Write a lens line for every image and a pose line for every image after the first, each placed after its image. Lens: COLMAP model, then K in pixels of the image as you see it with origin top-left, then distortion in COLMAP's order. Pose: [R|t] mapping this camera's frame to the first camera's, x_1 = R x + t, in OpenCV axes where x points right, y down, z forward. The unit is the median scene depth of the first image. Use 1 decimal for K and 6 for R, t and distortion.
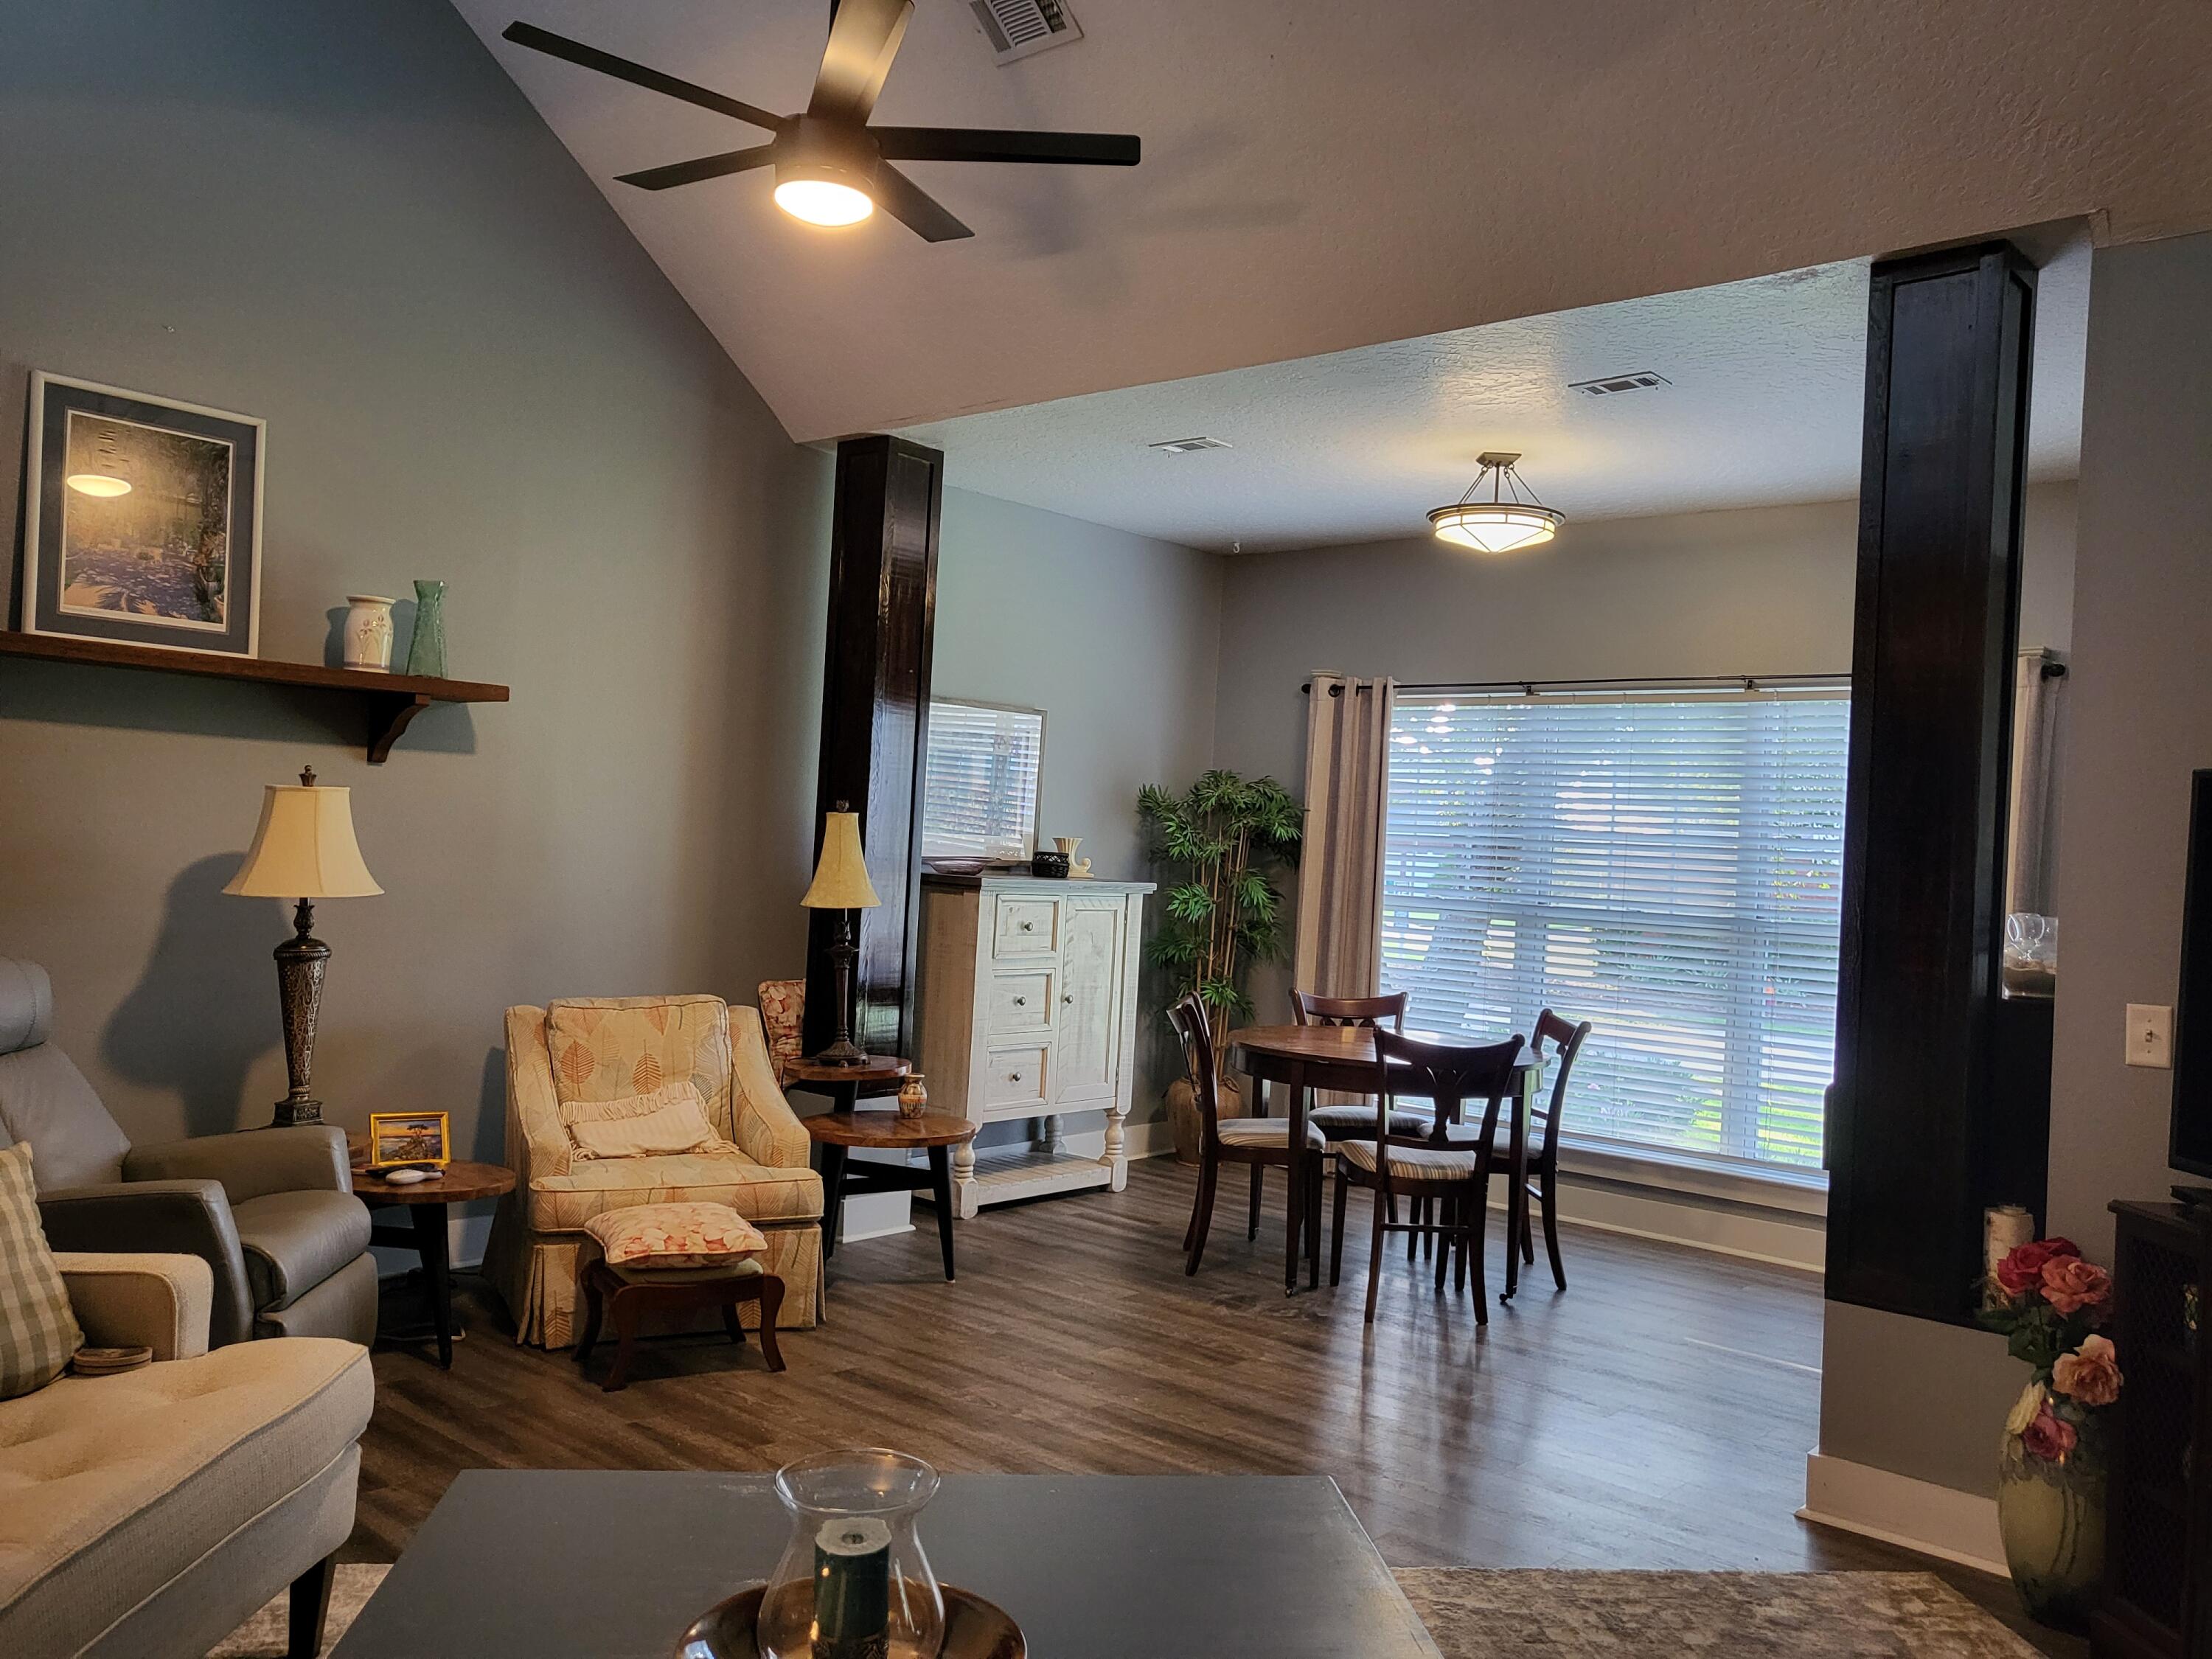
lens RADIAL K [[1716.7, 0, 1106.0], [0, 1716.7, 829.5], [0, 0, 1]] dist [0.034463, 0.000550]
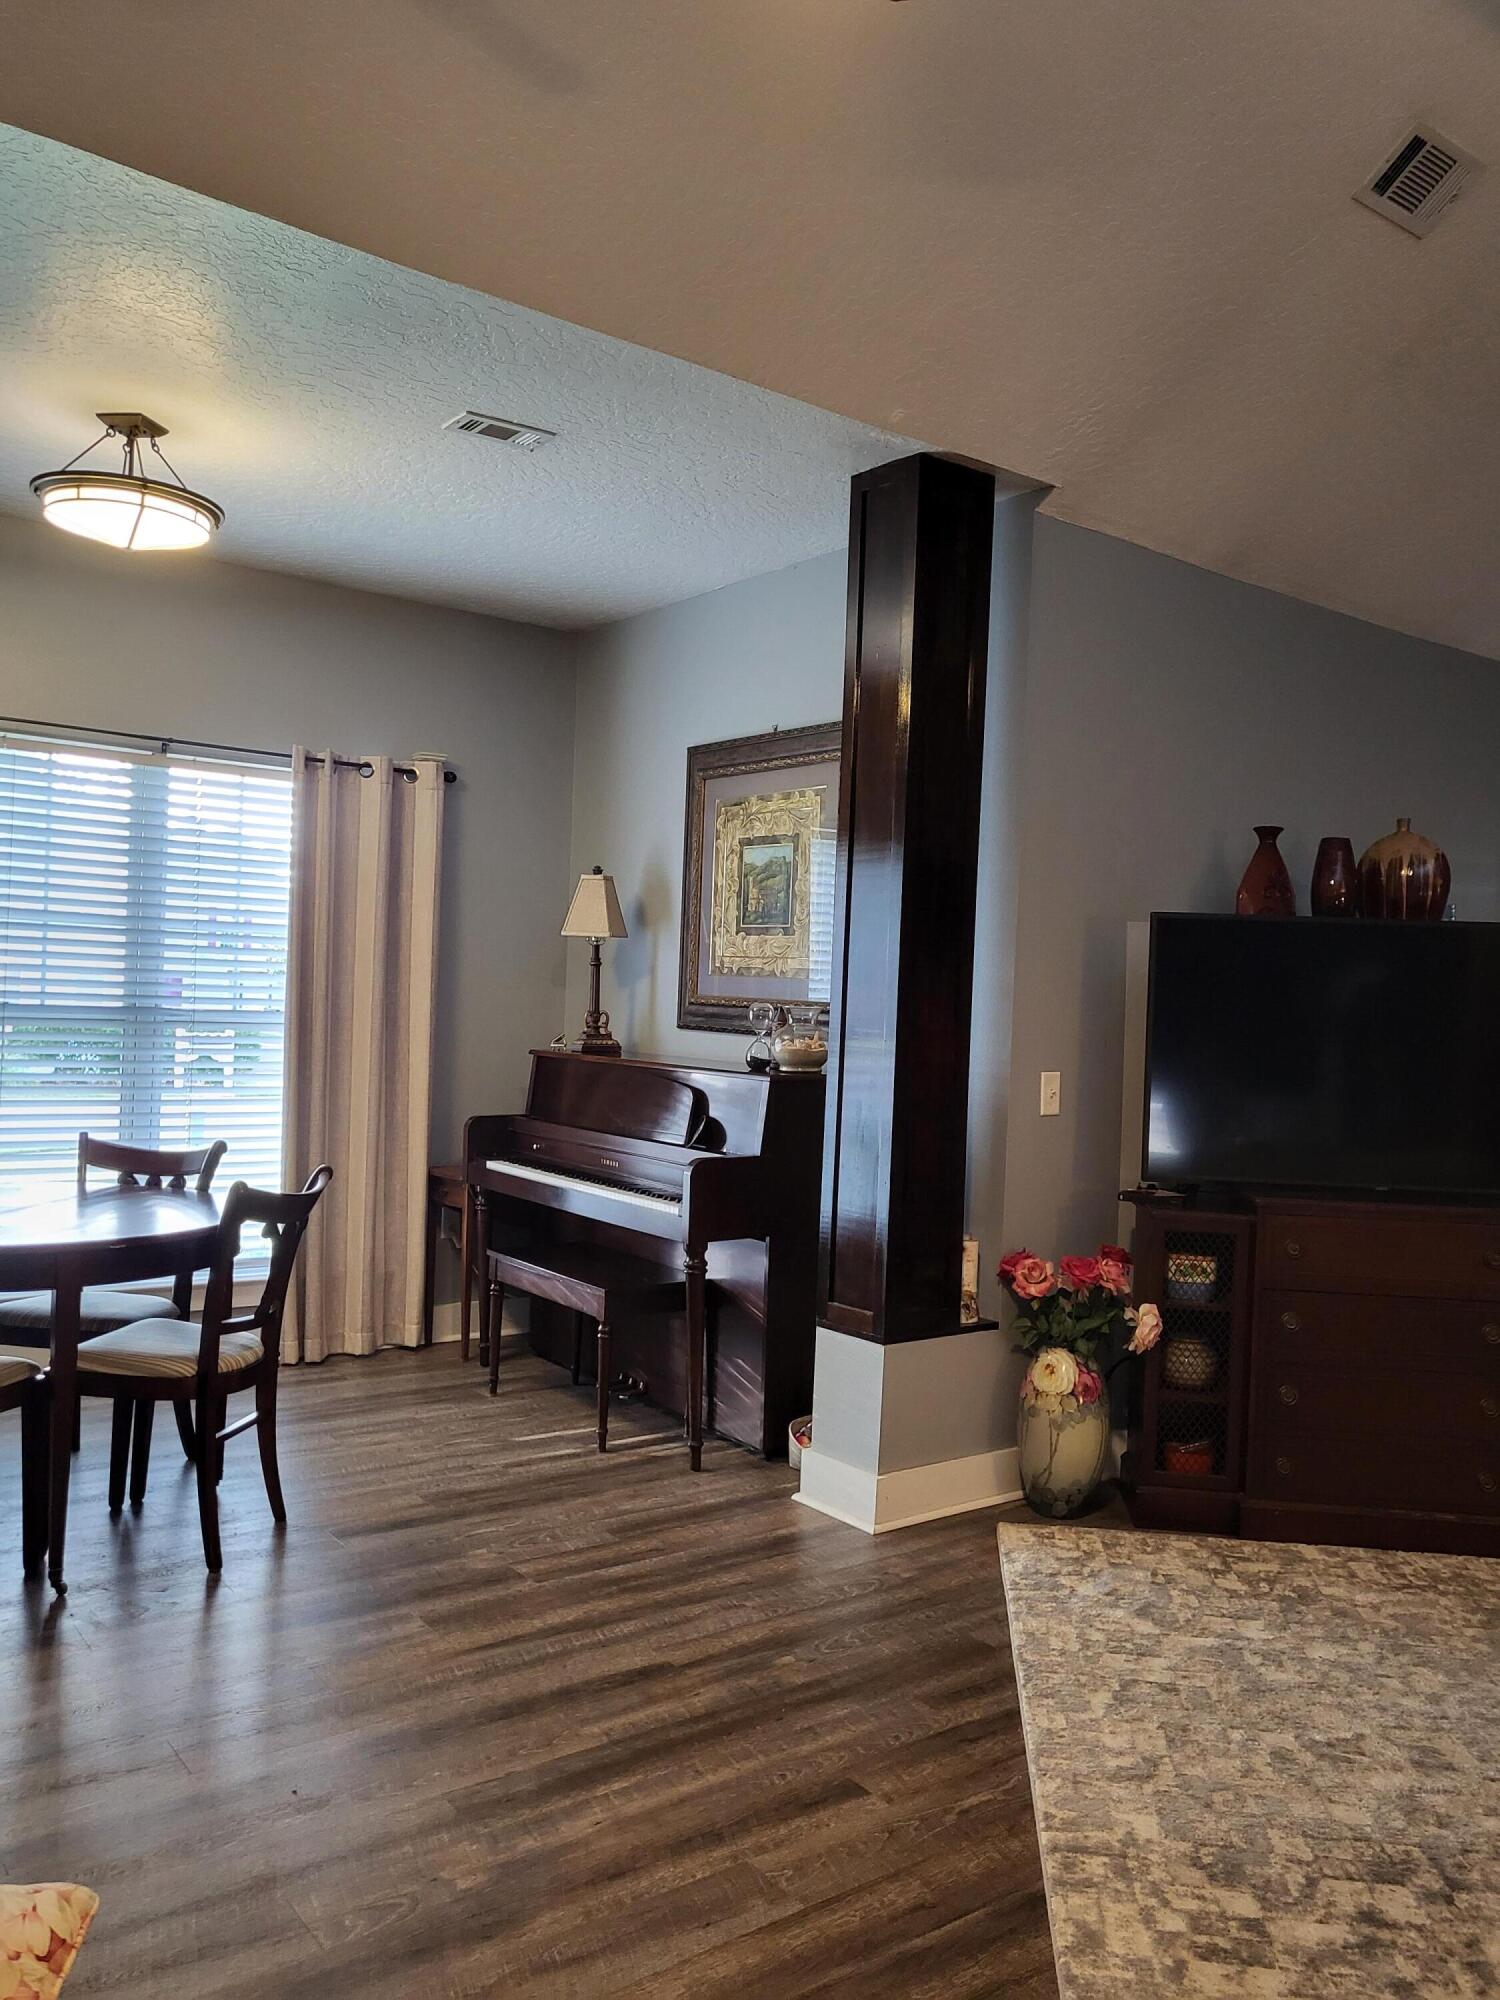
lens RADIAL K [[1552.2, 0, 750.0], [0, 1552.2, 1000.0], [0, 0, 1]] dist [0.034463, 0.000550]
pose [[0.185251, -0.028267, 0.982285, -0.488348], [-0.046748, 0.998201, 0.037541, 0.003398], [-0.981579, -0.052874, 0.183596, 0.703080]]
